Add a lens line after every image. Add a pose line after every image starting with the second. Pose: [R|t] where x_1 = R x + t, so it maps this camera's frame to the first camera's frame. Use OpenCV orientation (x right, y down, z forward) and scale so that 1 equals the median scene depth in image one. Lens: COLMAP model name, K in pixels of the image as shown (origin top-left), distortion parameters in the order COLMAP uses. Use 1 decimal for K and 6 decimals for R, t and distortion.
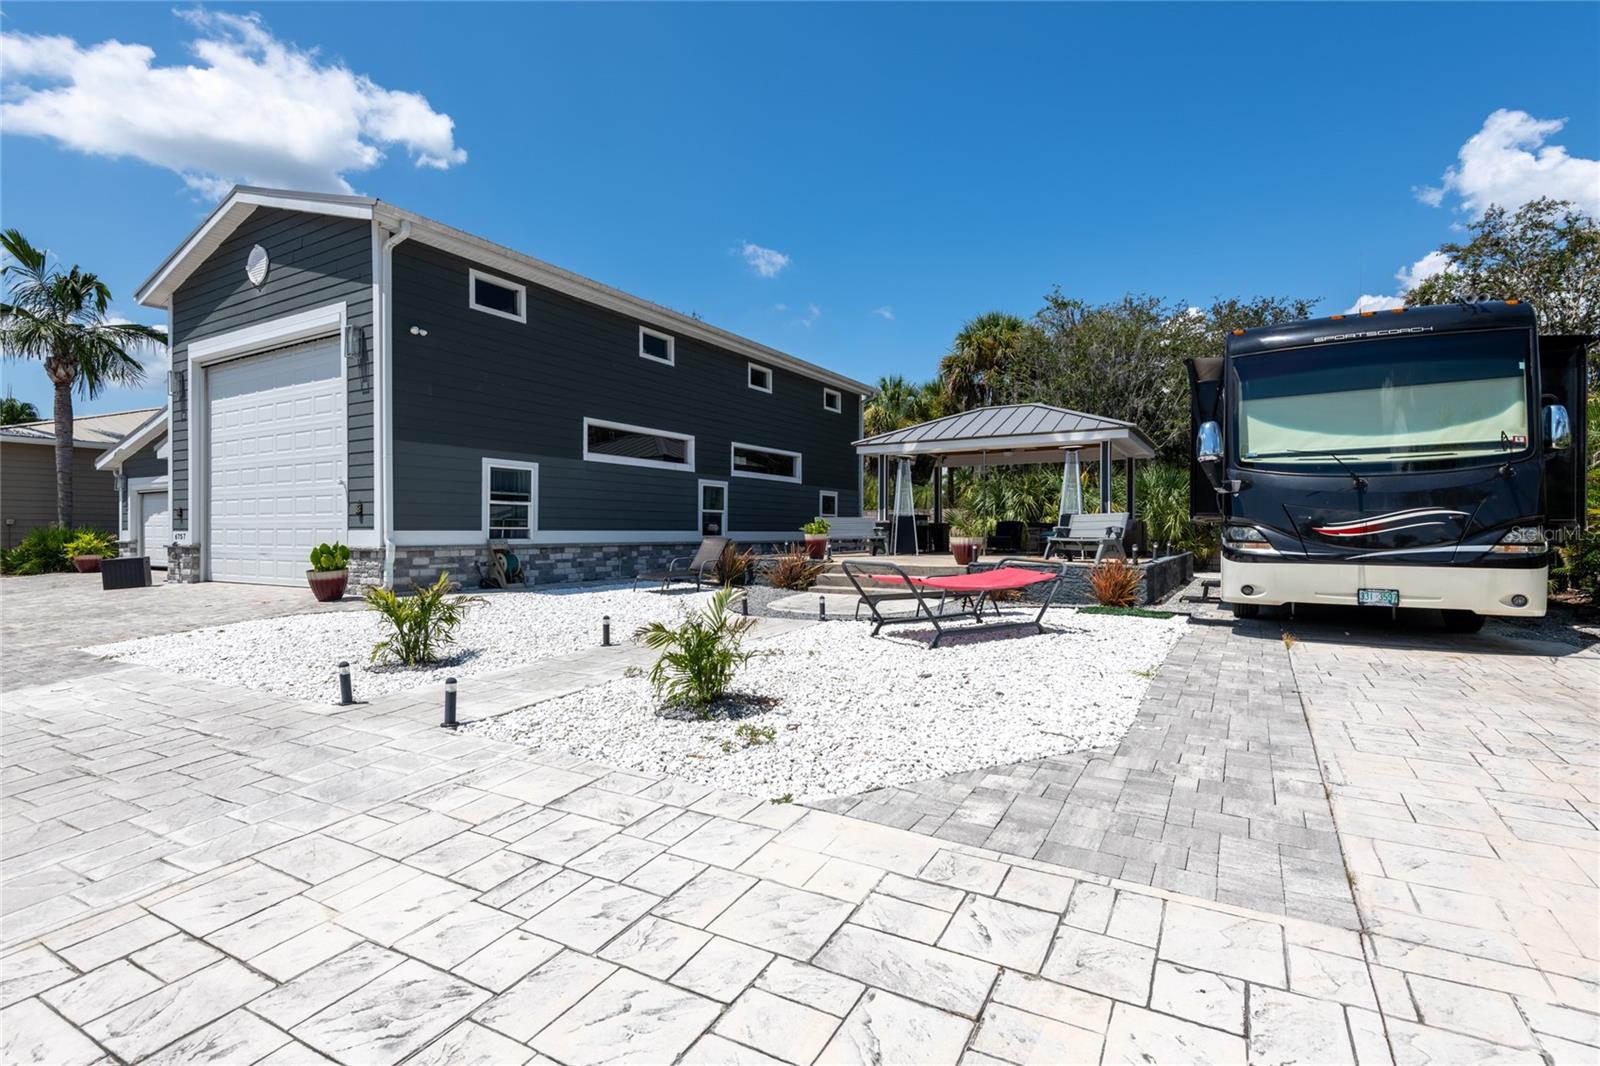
lens RADIAL K [[772.9, 0, 794.9], [0, 772.9, 515.0], [0, 0, 1]] dist [0.049264, -0.034039]
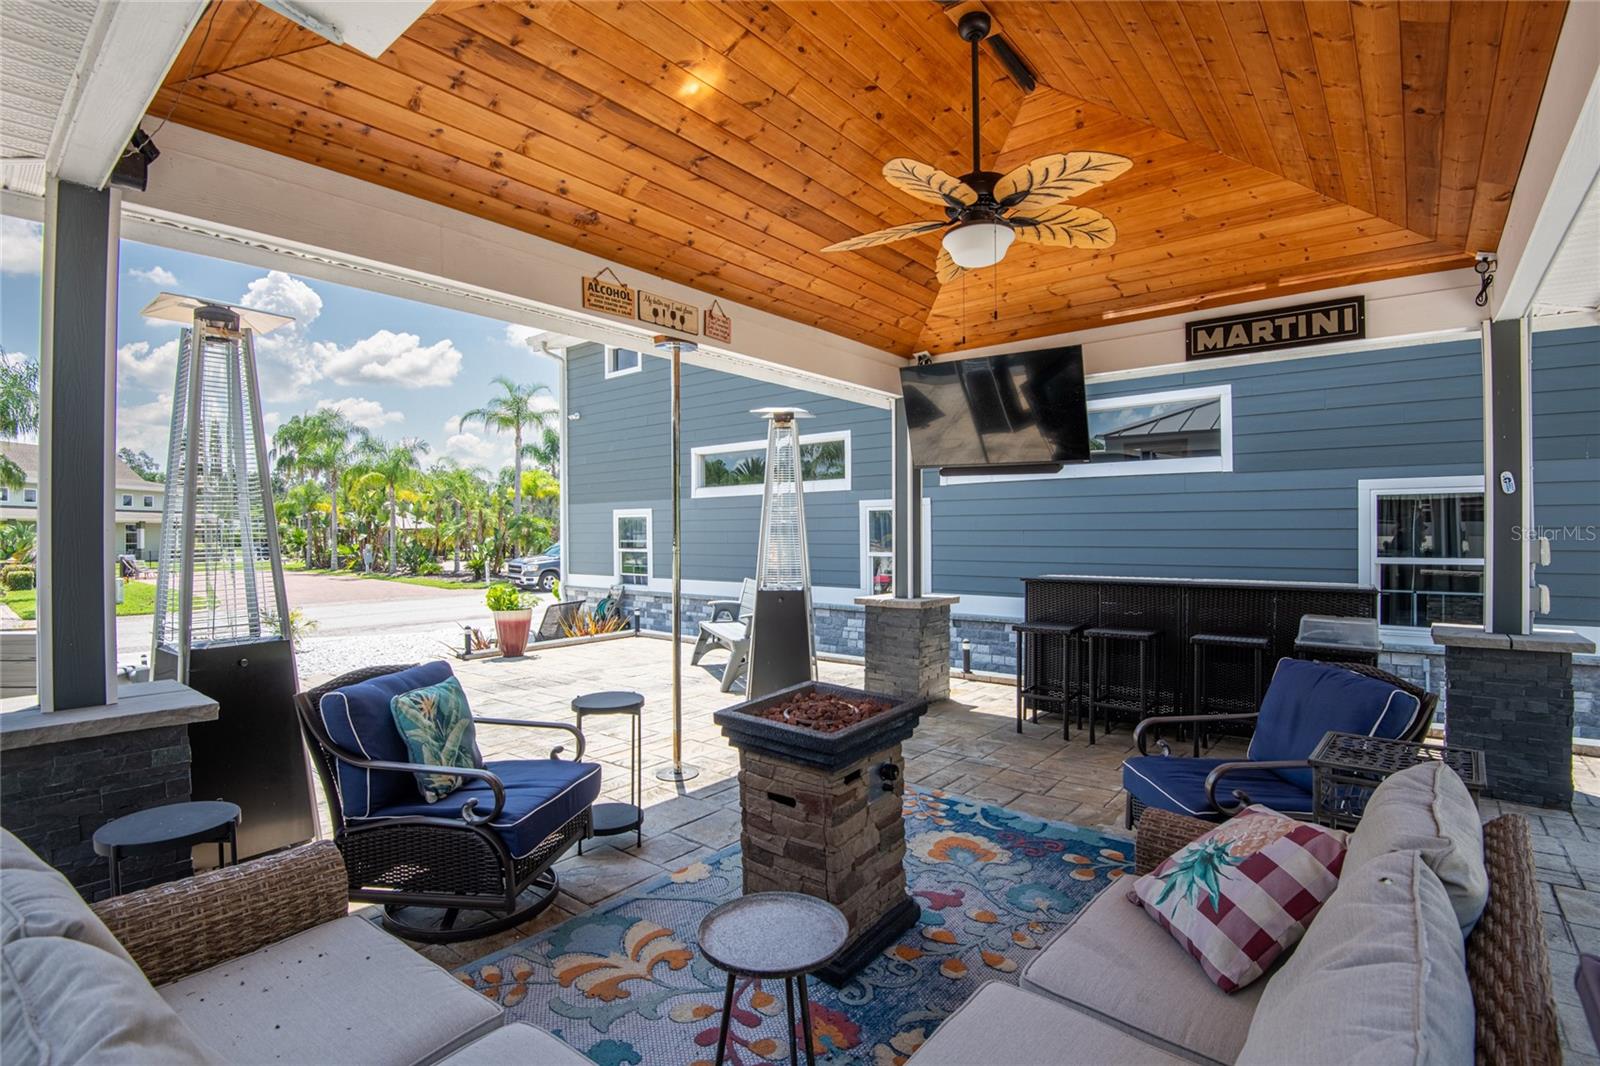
lens RADIAL K [[761.9, 0, 836.8], [0, 761.9, 536.8], [0, 0, 1]] dist [-0.034433, -0.000432]
pose [[-0.123608, 0.005184, -0.992318, 0.541879], [0.029015, 0.999578, 0.001608, -0.024266], [0.991907, -0.028593, -0.123706, 1.254472]]
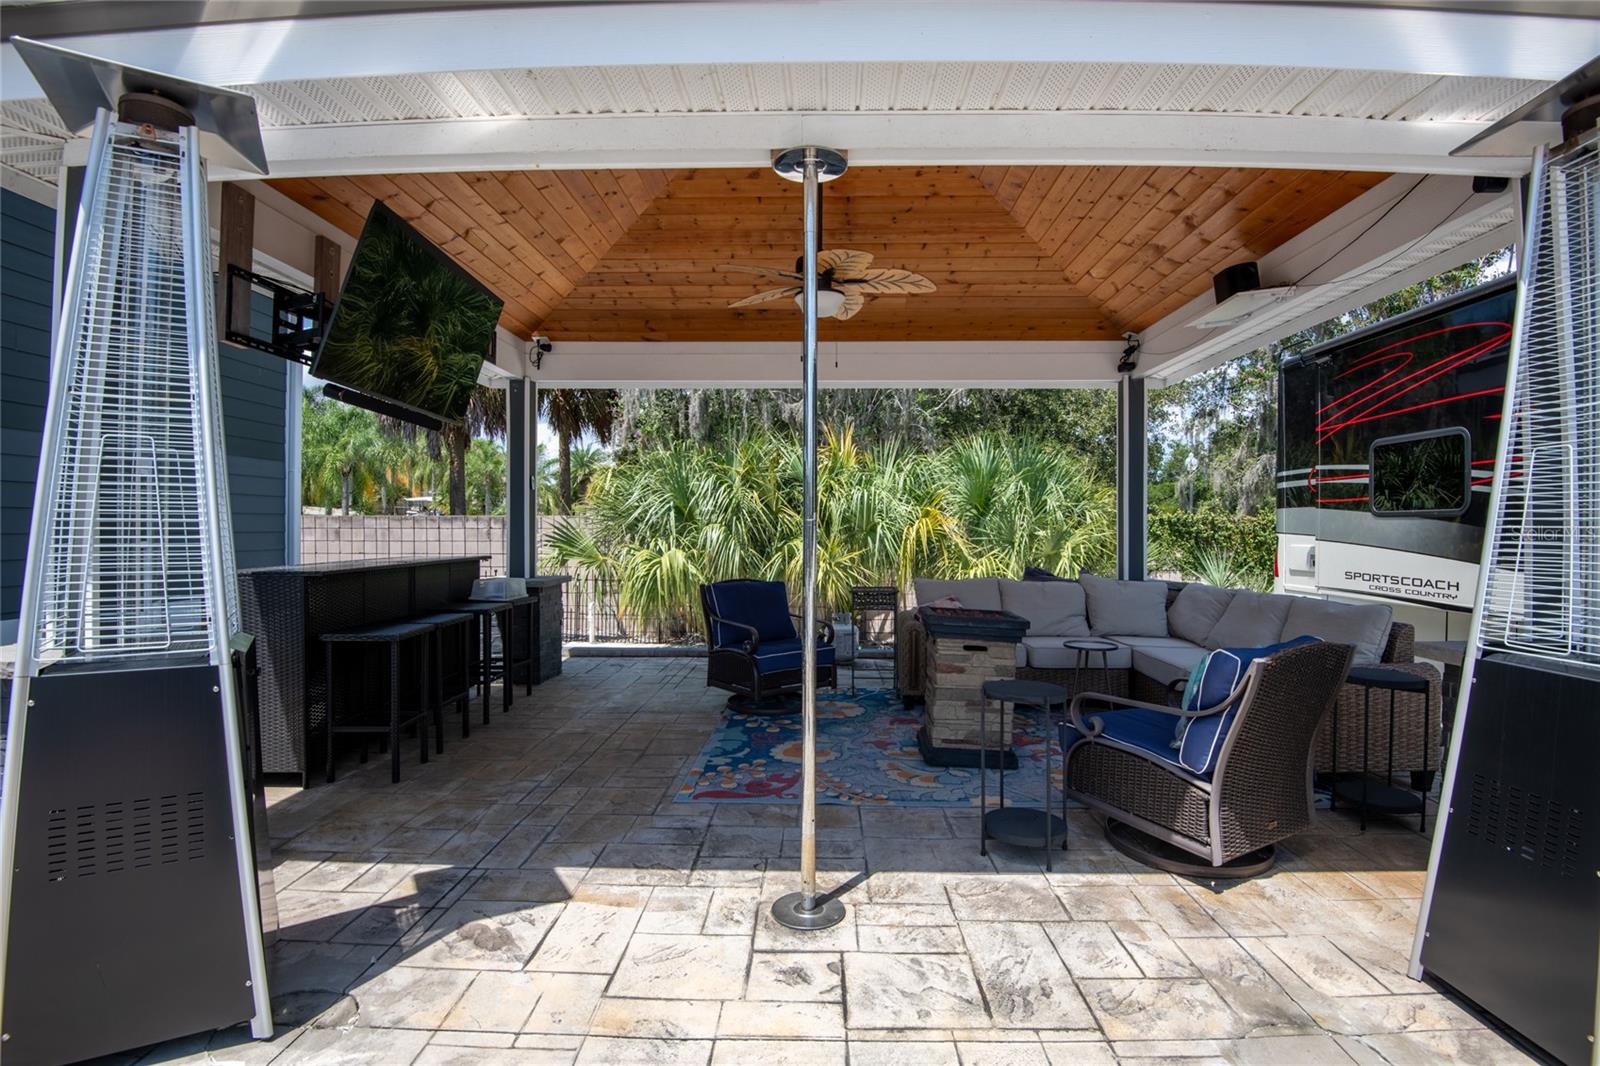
lens RADIAL K [[753.5, 0, 789.4], [0, 753.5, 530.8], [0, 0, 1]] dist [-0.003322, -0.033053]
pose [[0.877408, -0.002865, 0.479736, 0.201530], [-0.011824, 0.999549, 0.027594, -0.023240], [-0.479599, -0.029884, 0.876979, 1.029965]]
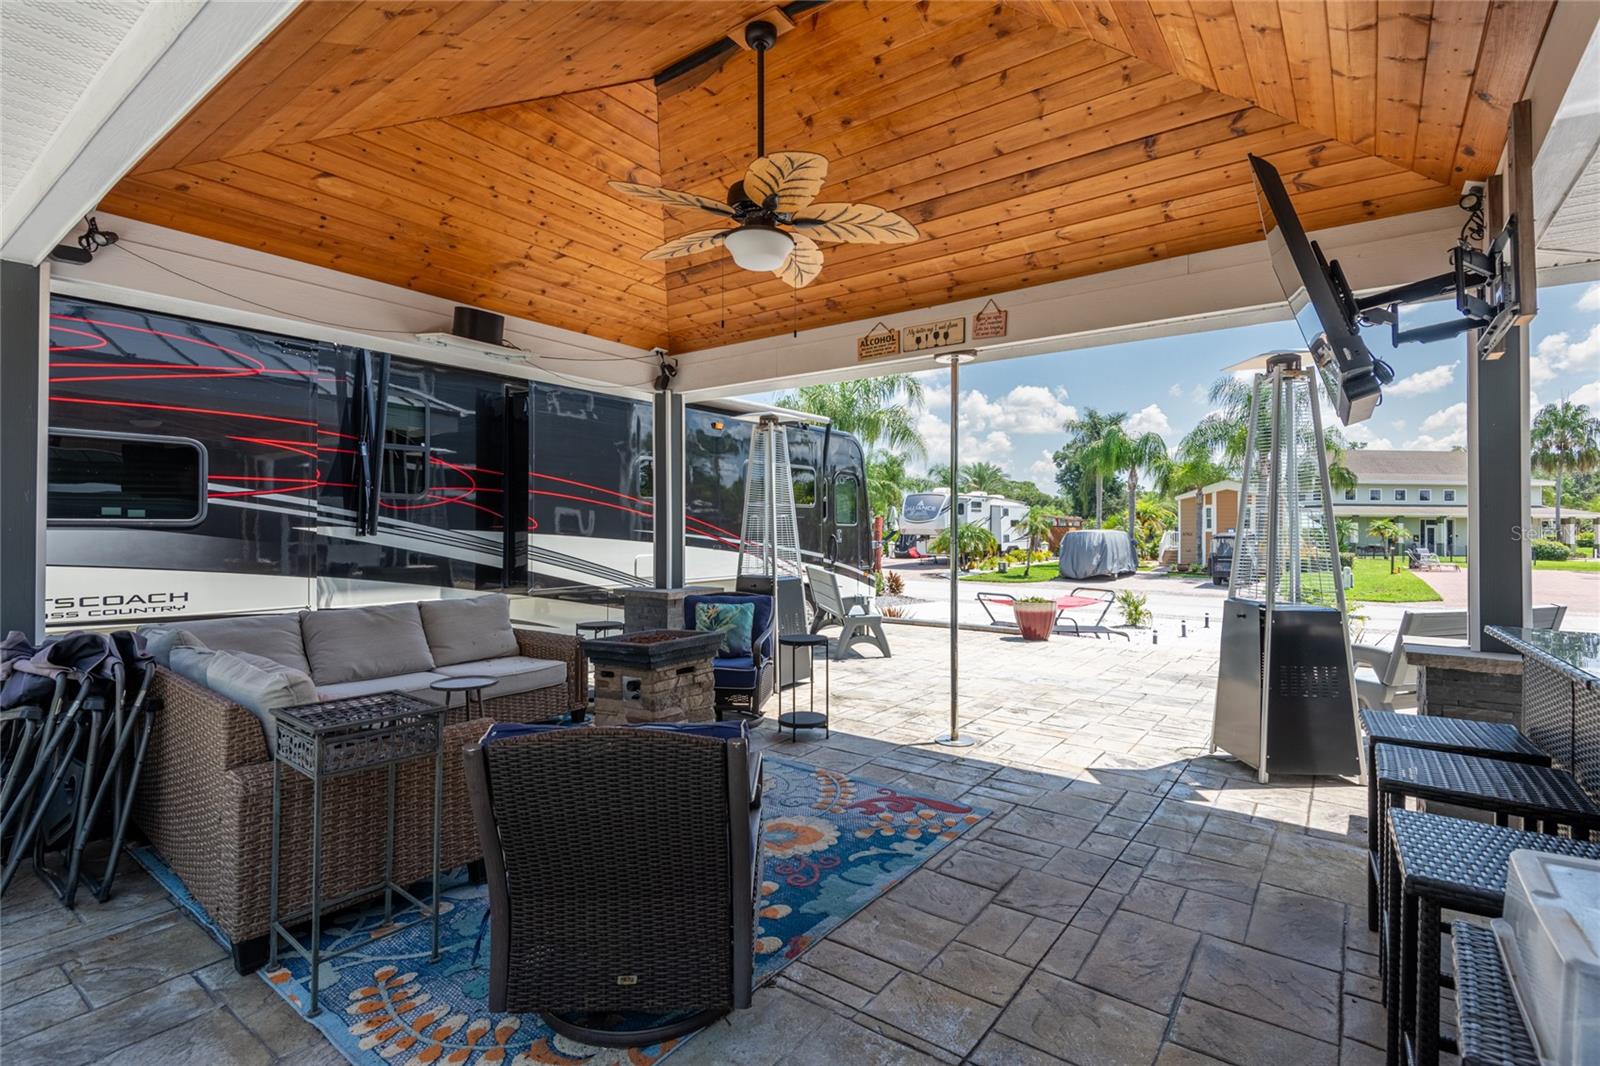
lens RADIAL K [[733.7, 0, 795.6], [0, 733.7, 526.7], [0, 0, 1]] dist [0.049631, -0.037260]
pose [[-0.994743, -0.005513, 0.102255, 0.312880], [-0.008178, 0.999637, -0.025659, -0.017876], [-0.102077, -0.026360, -0.994427, 1.464522]]
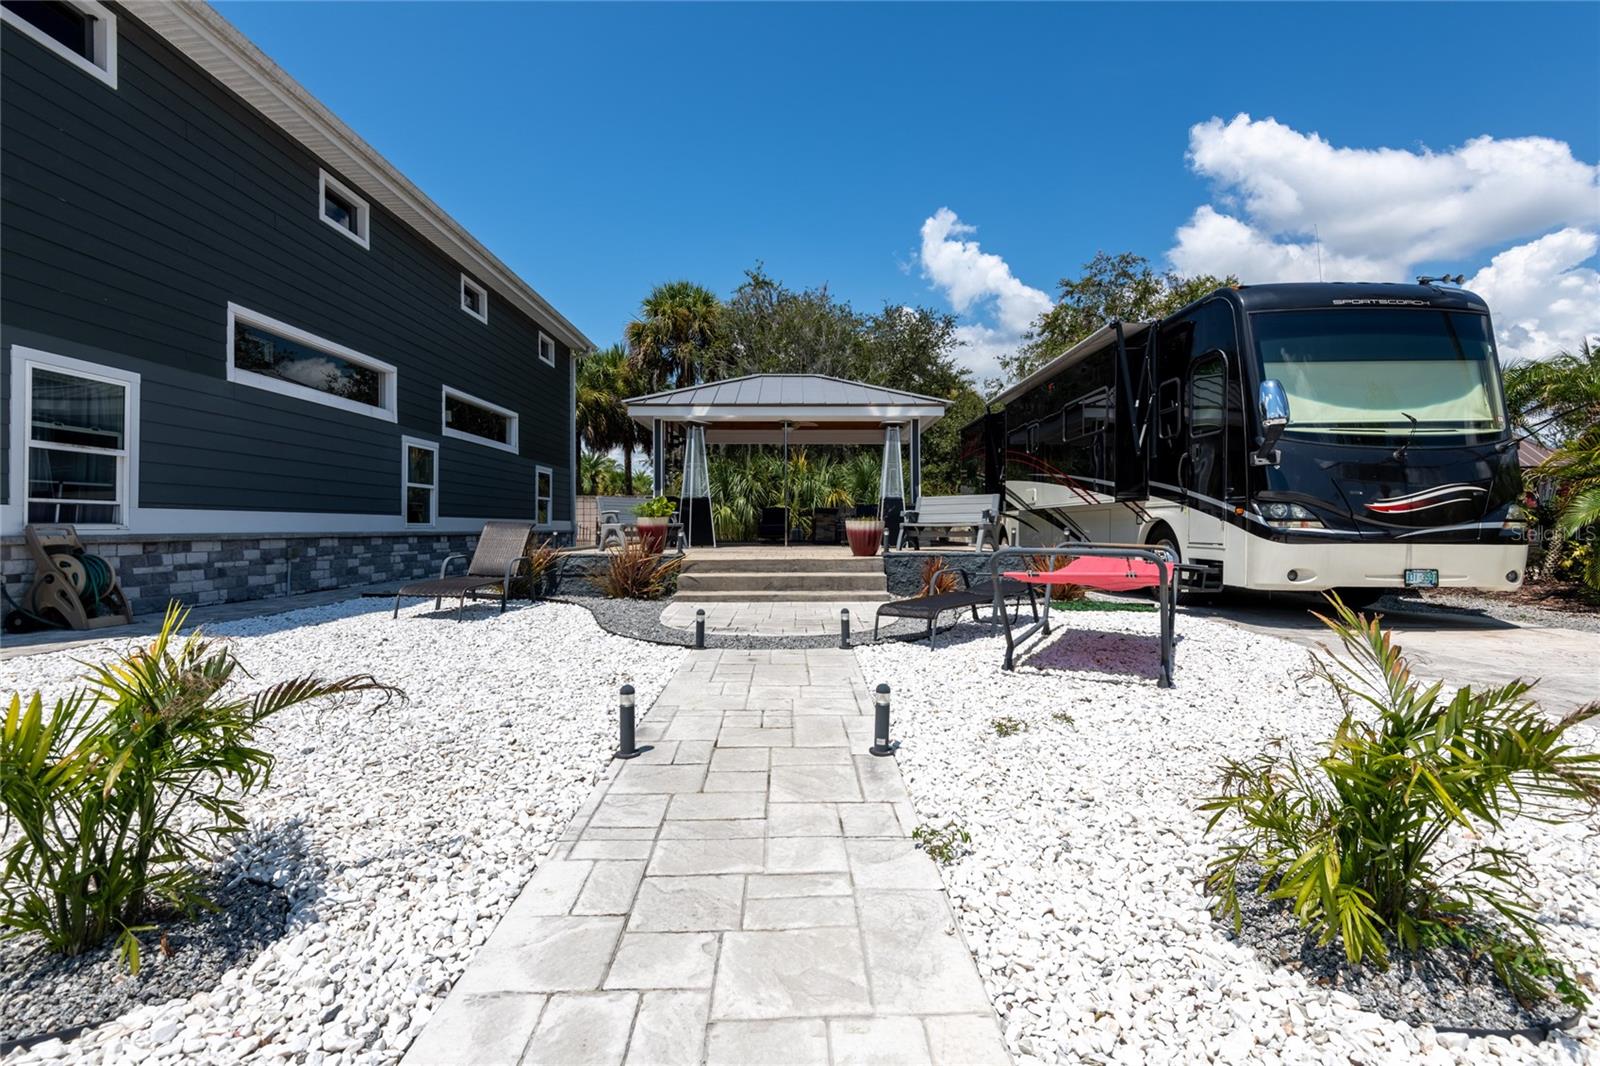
lens RADIAL K [[772.9, 0, 794.9], [0, 772.9, 515.0], [0, 0, 1]] dist [0.049264, -0.034039]
pose [[0.855944, 0.005395, 0.517040, -0.214859], [-0.008479, 0.999958, 0.003603, 0.017811], [-0.516999, -0.007468, 0.855954, 0.321566]]
